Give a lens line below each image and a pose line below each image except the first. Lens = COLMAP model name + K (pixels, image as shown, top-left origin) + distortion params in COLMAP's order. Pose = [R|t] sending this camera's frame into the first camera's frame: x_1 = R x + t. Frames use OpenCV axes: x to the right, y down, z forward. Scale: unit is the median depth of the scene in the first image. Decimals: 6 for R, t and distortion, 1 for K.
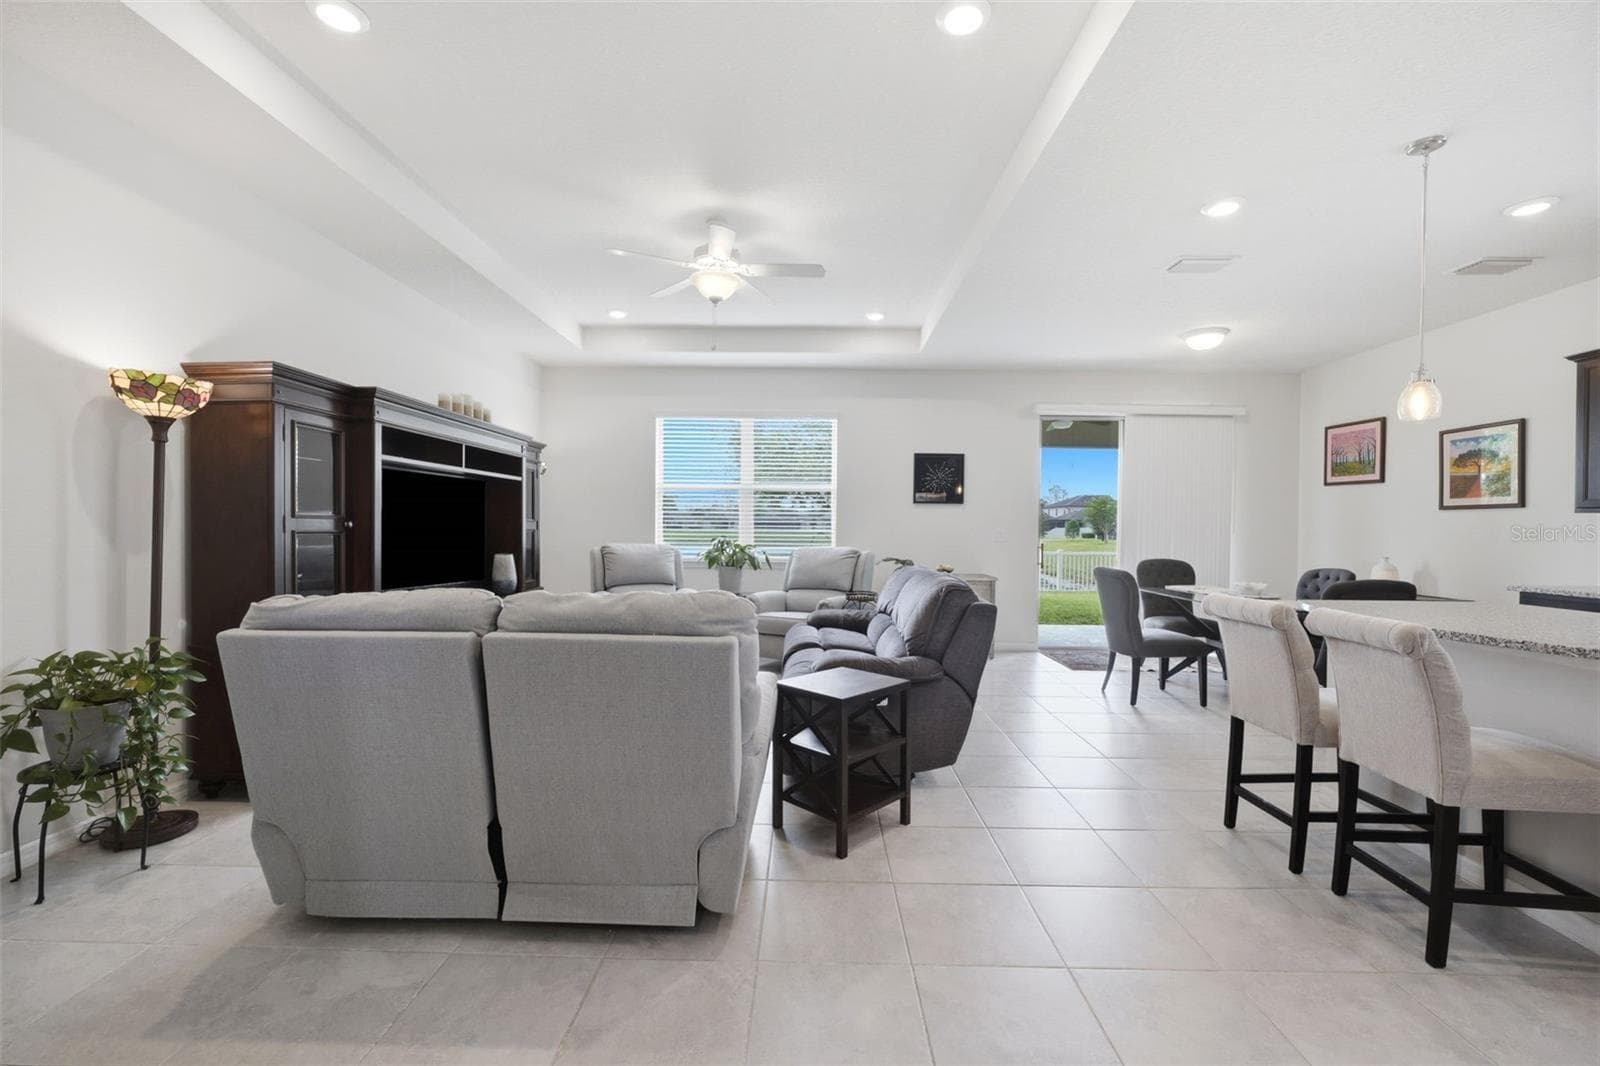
lens RADIAL K [[670.1, 0, 801.6], [0, 670.1, 534.6], [0, 0, 1]] dist [-0.001283, -0.000329]
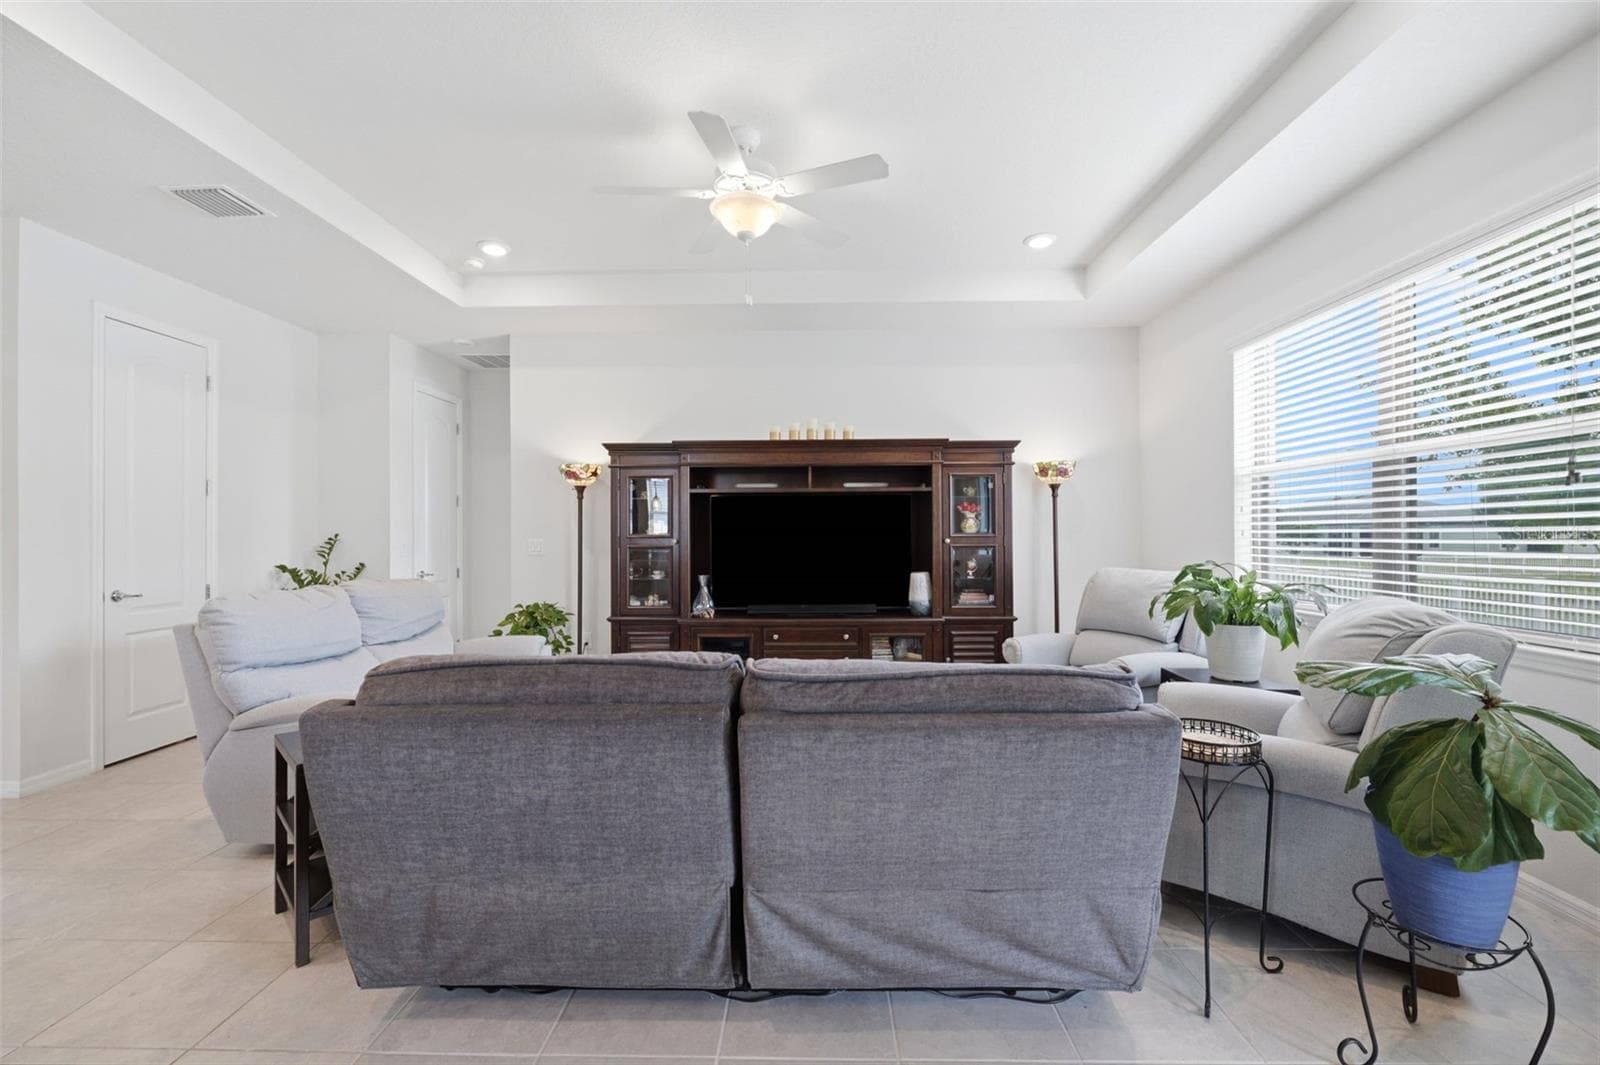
lens RADIAL K [[670.1, 0, 801.6], [0, 670.1, 534.1], [0, 0, 1]] dist [-0.001283, -0.000329]
pose [[-0.004114, -0.013120, -0.999905, 0.477558], [-0.008722, 0.999876, -0.013083, -0.010193], [0.999953, 0.008668, -0.004228, 0.844749]]
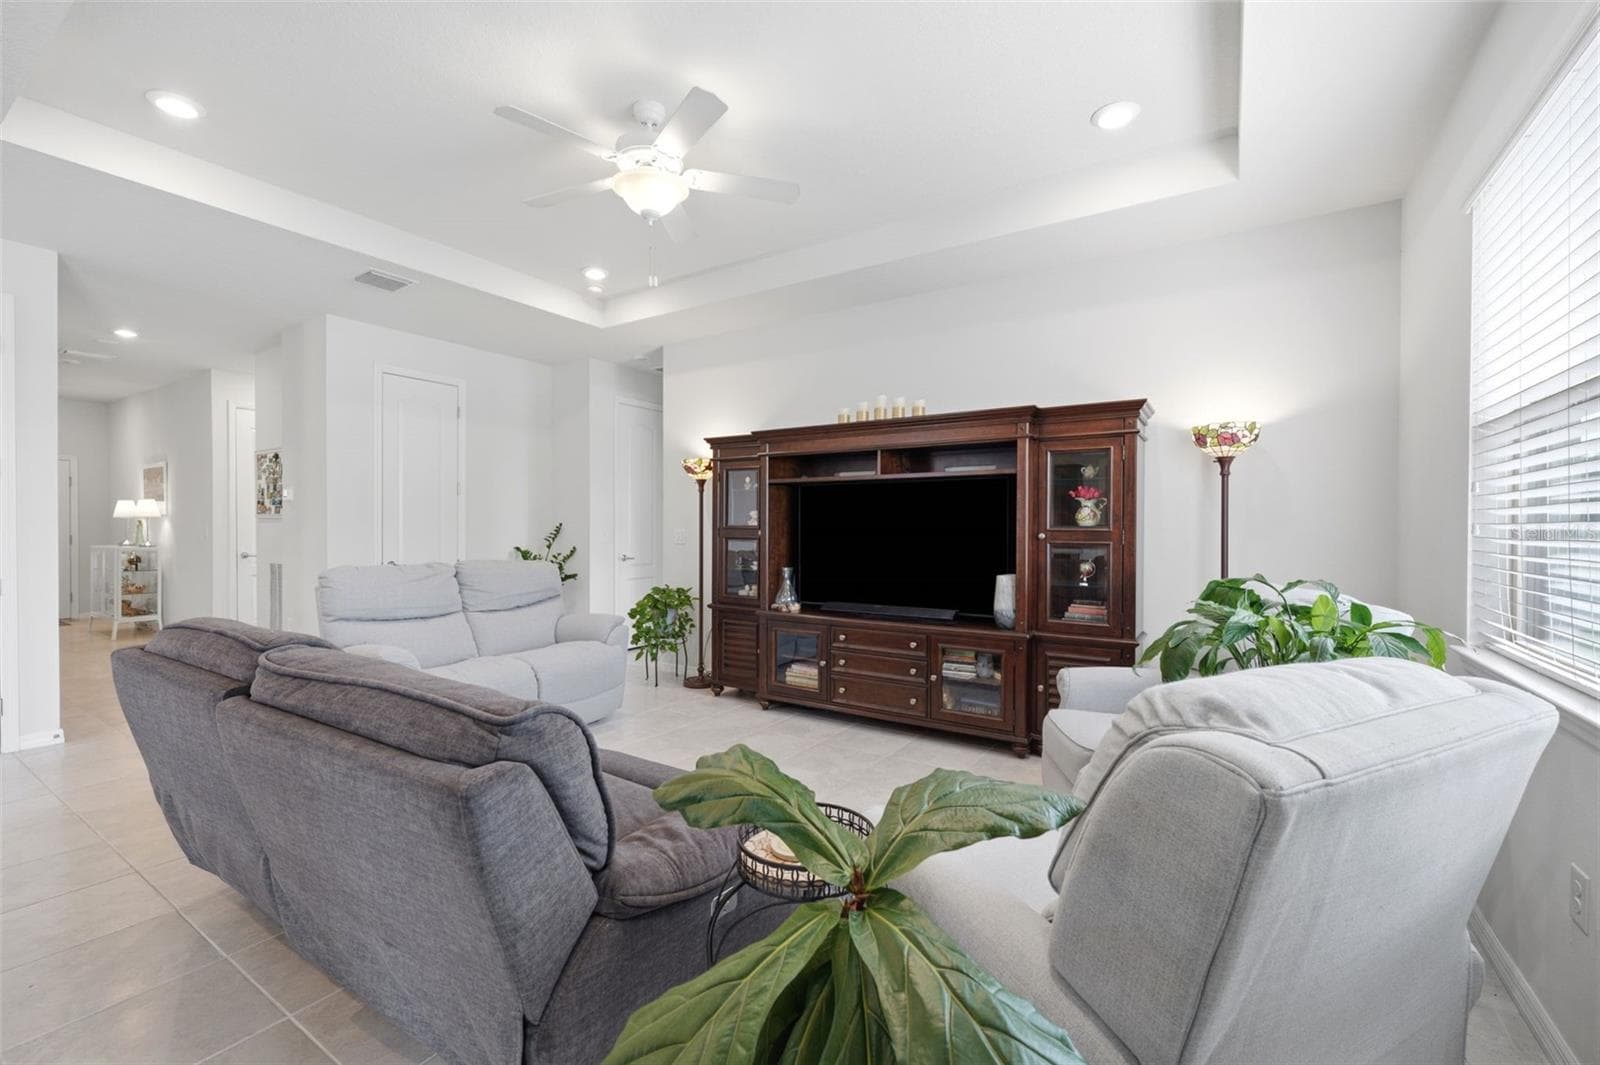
lens RADIAL K [[668.7, 0, 800.7], [0, 668.7, 535.3], [0, 0, 1]] dist [-0.002197, 0.000272]
pose [[-0.530720, -0.004034, -0.847538, 0.303676], [-0.021627, 0.999728, 0.008784, -0.016380], [0.847271, 0.022992, -0.530663, 1.203276]]
